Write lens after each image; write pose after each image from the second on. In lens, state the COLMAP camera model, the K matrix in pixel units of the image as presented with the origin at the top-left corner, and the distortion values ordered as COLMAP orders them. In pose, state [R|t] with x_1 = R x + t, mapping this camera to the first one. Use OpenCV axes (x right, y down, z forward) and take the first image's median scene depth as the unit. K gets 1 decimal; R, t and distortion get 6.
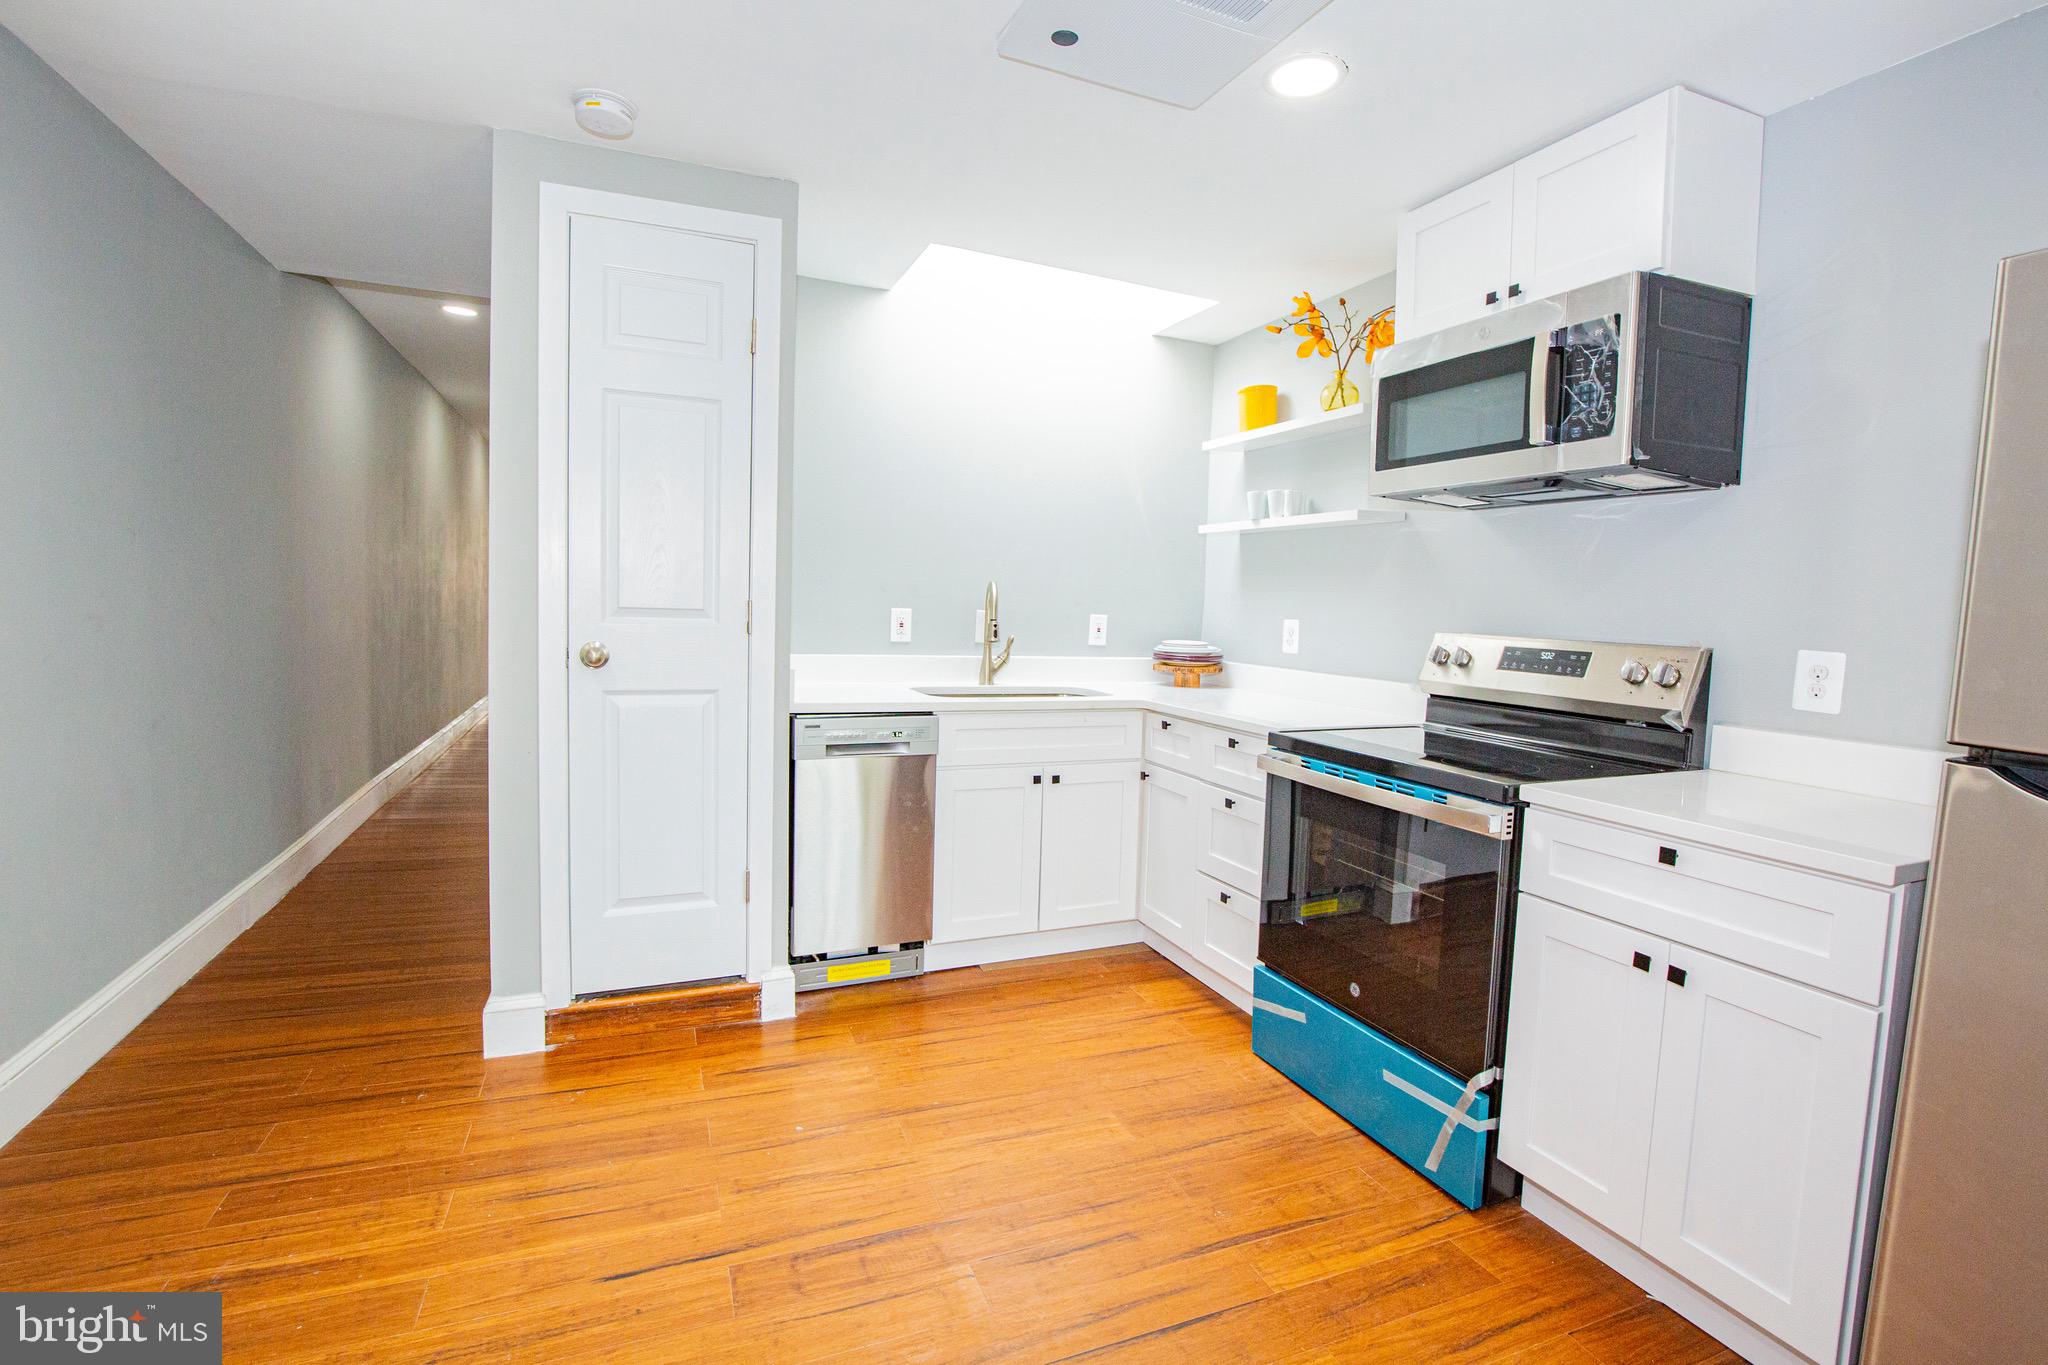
lens RADIAL K [[923.4, 0, 1033.3], [0, 923.4, 680.2], [0, 0, 1]] dist [-0.026251, 0.004553]
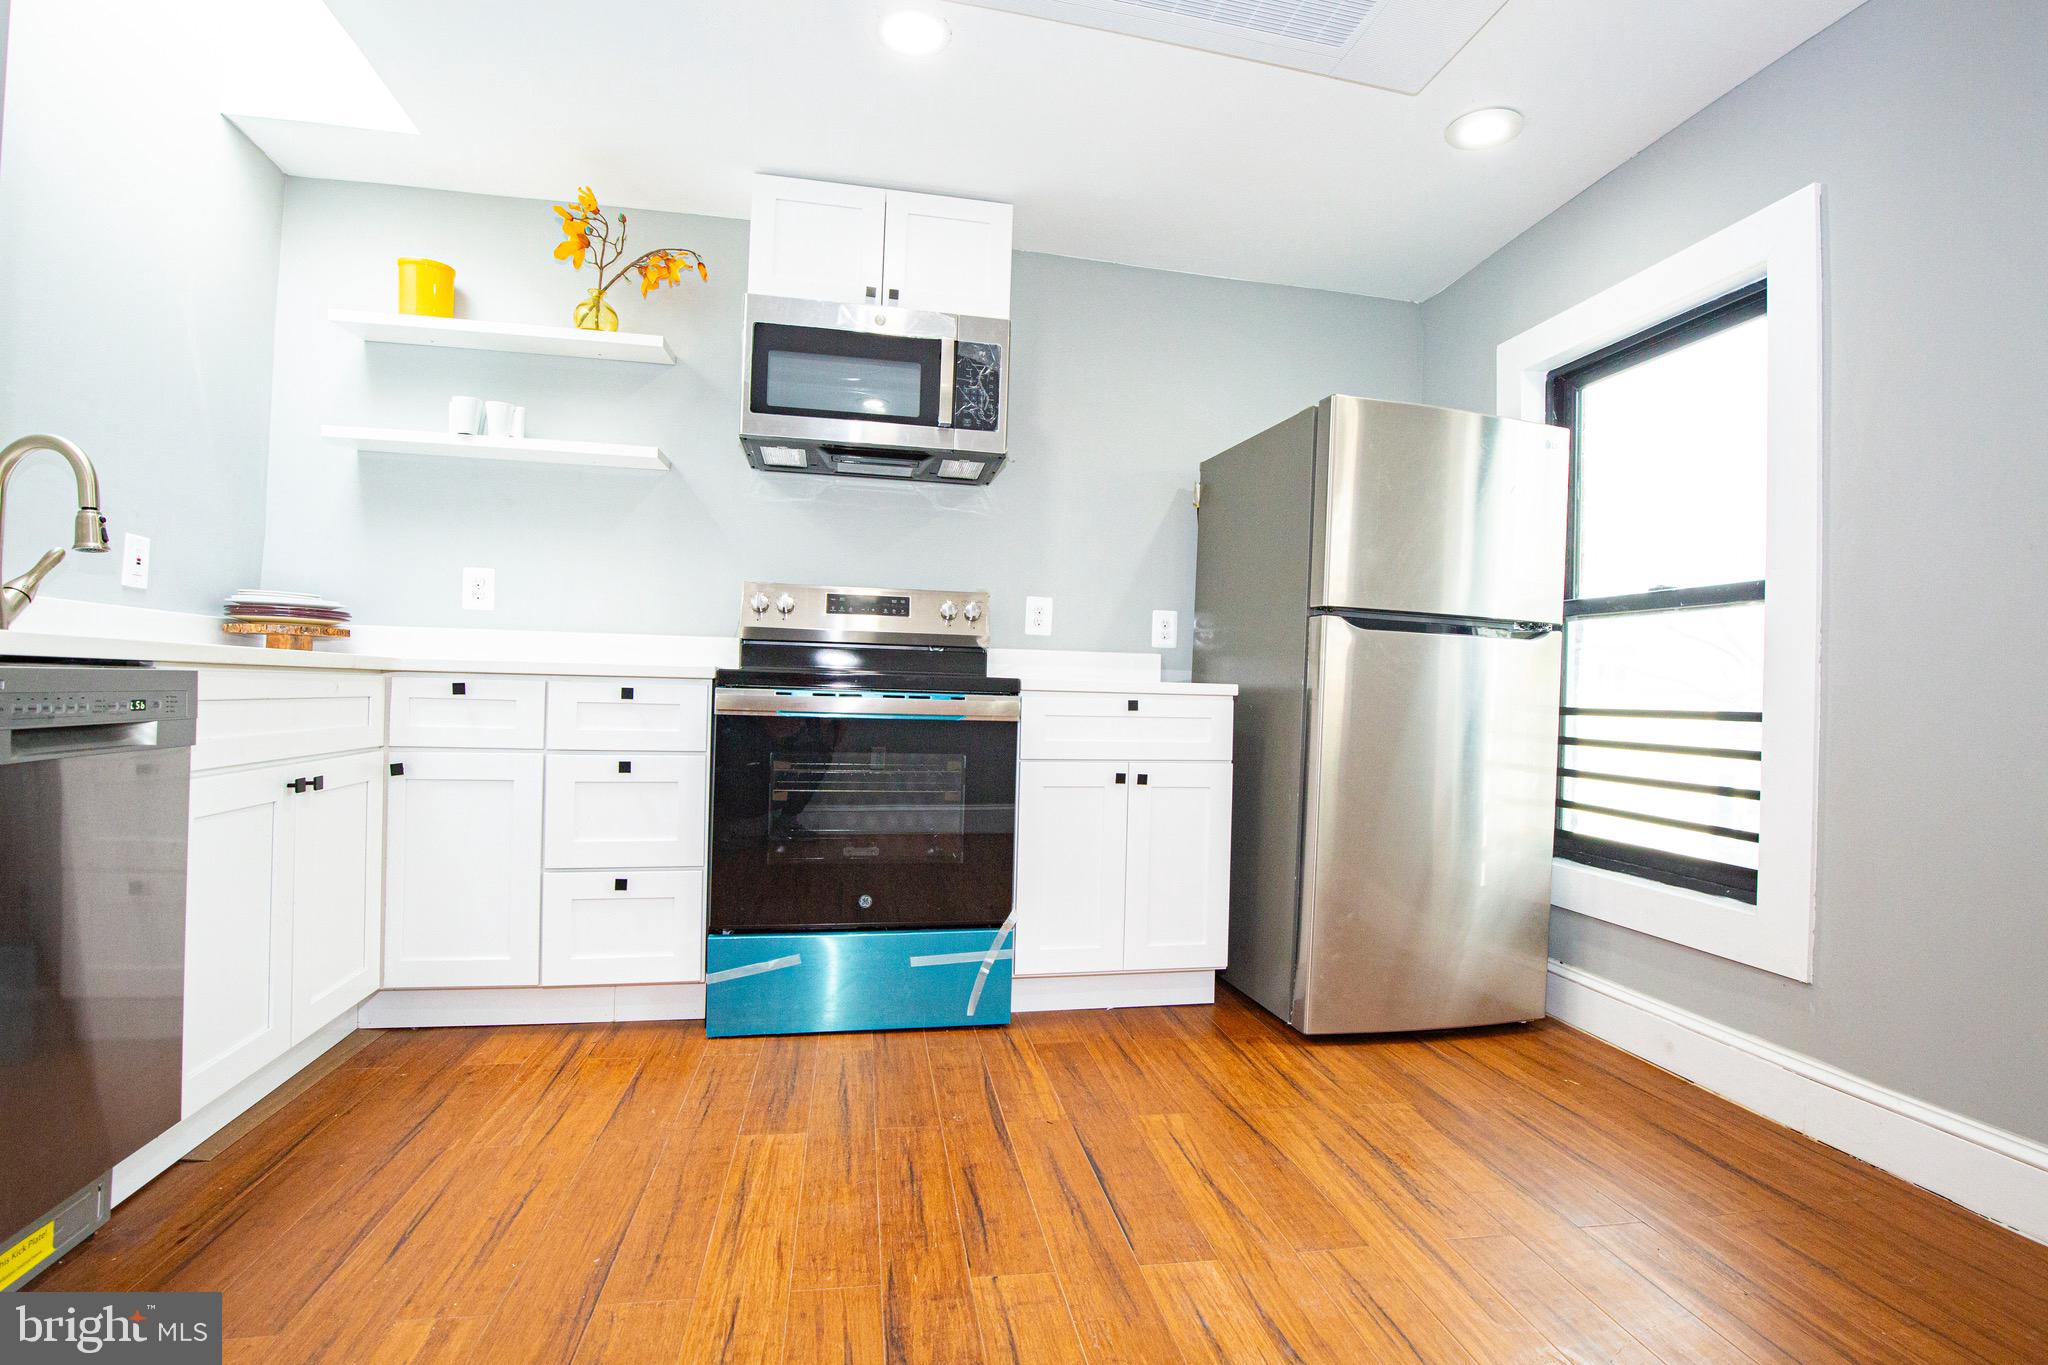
lens RADIAL K [[923.4, 0, 1033.3], [0, 923.4, 680.2], [0, 0, 1]] dist [-0.026251, 0.004553]
pose [[0.222927, -0.018751, 0.974655, -0.635579], [0.059692, 0.998201, 0.005551, 0.092107], [-0.973006, 0.056942, 0.223645, 0.572294]]
